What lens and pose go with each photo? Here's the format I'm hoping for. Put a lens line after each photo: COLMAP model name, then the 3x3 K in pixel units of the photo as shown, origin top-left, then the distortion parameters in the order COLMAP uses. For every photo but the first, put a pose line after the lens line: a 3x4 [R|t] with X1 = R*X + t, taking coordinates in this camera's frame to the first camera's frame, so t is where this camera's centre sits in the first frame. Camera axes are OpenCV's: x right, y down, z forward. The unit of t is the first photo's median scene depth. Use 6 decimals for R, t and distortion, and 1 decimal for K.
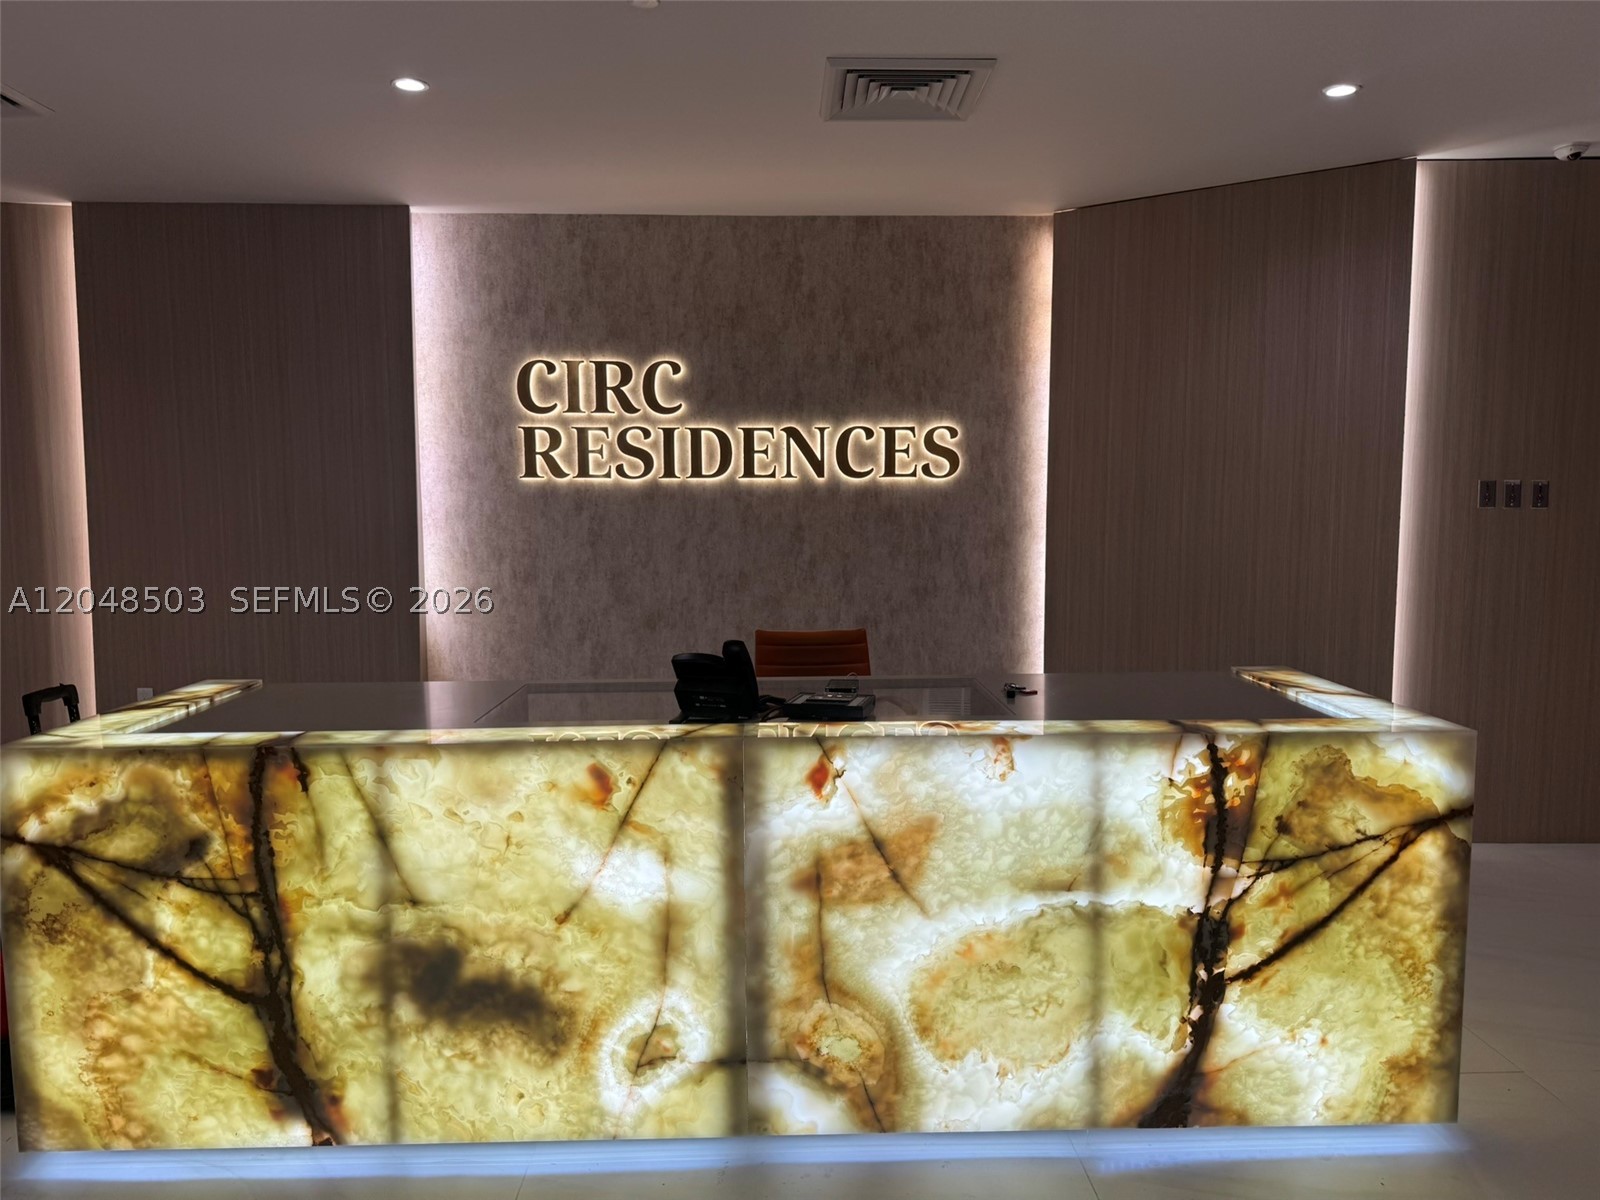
lens RADIAL K [[1122.4, 0, 815.6], [0, 1122.4, 608.8], [0, 0, 1]] dist [0.032118, -0.050463]
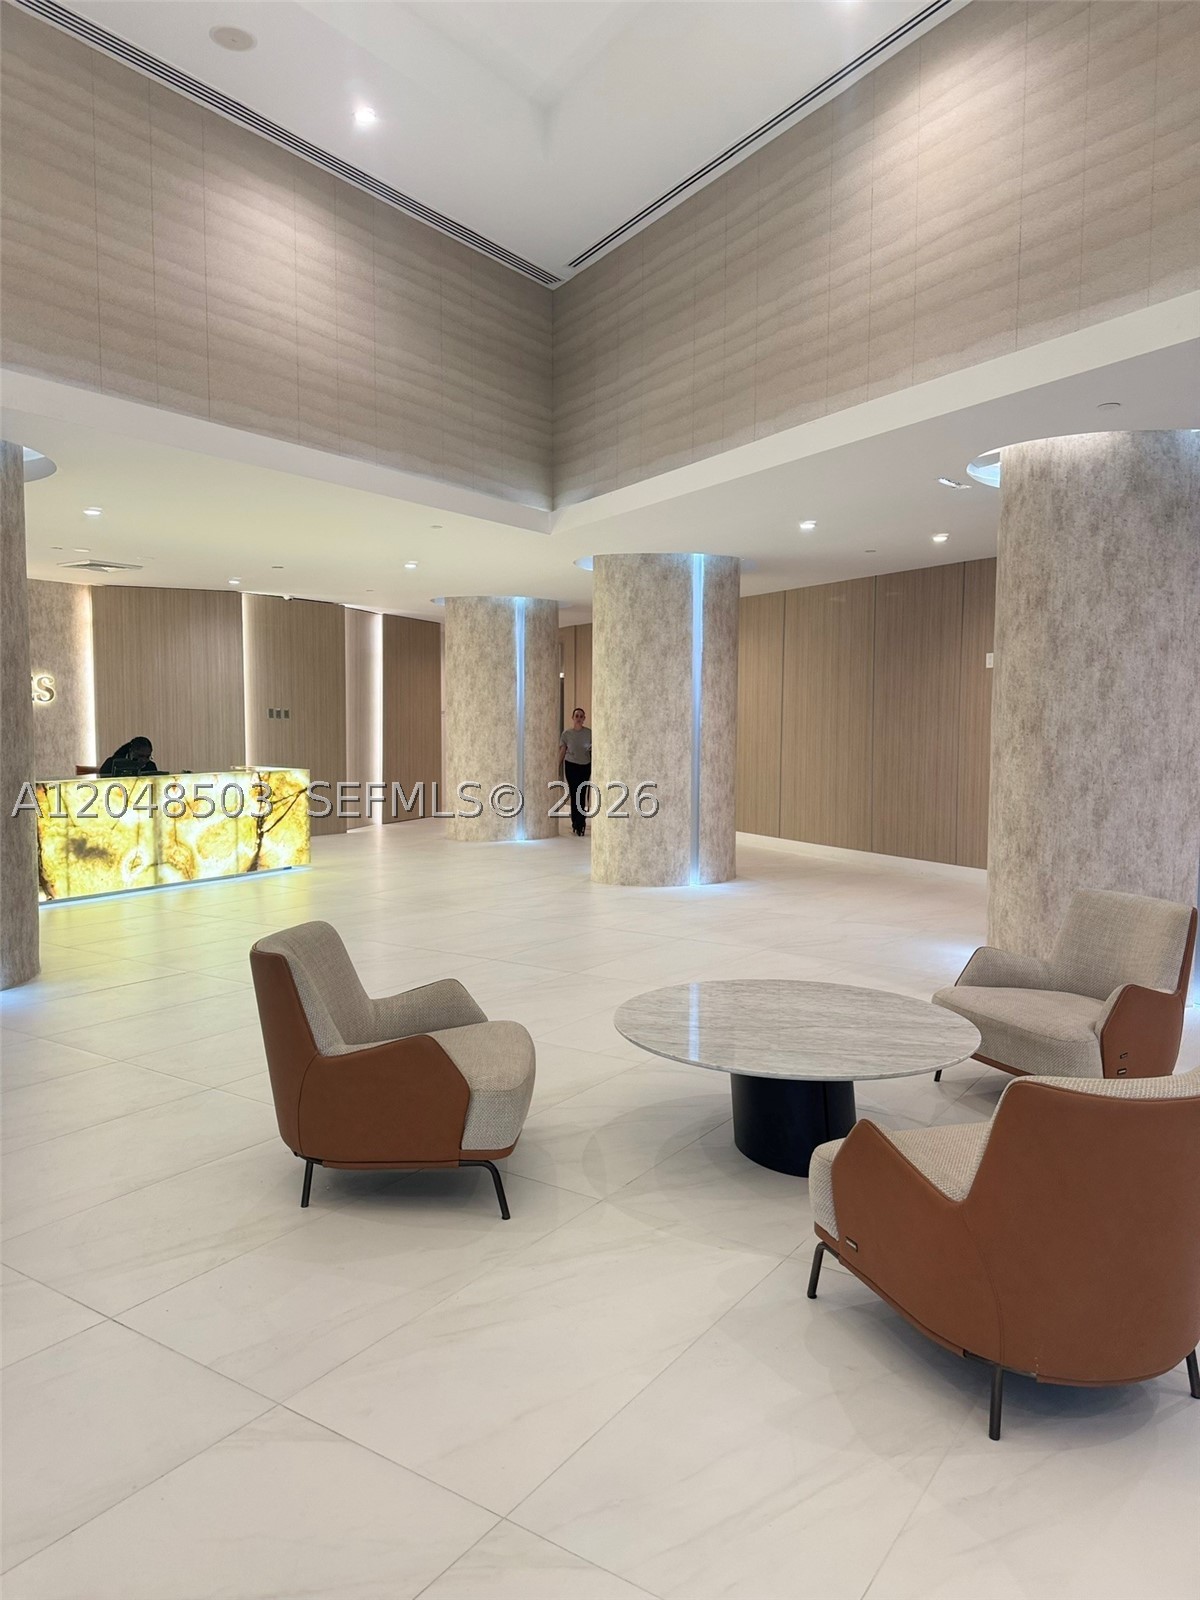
lens RADIAL K [[1122.4, 0, 612.1], [0, 1122.4, 795.9], [0, 0, 1]] dist [0.032118, -0.050463]
pose [[0.580706, -0.048389, 0.812674, -2.241145], [0.063776, 0.997868, 0.013844, 0.220166], [-0.811611, 0.043790, 0.582554, -2.445384]]
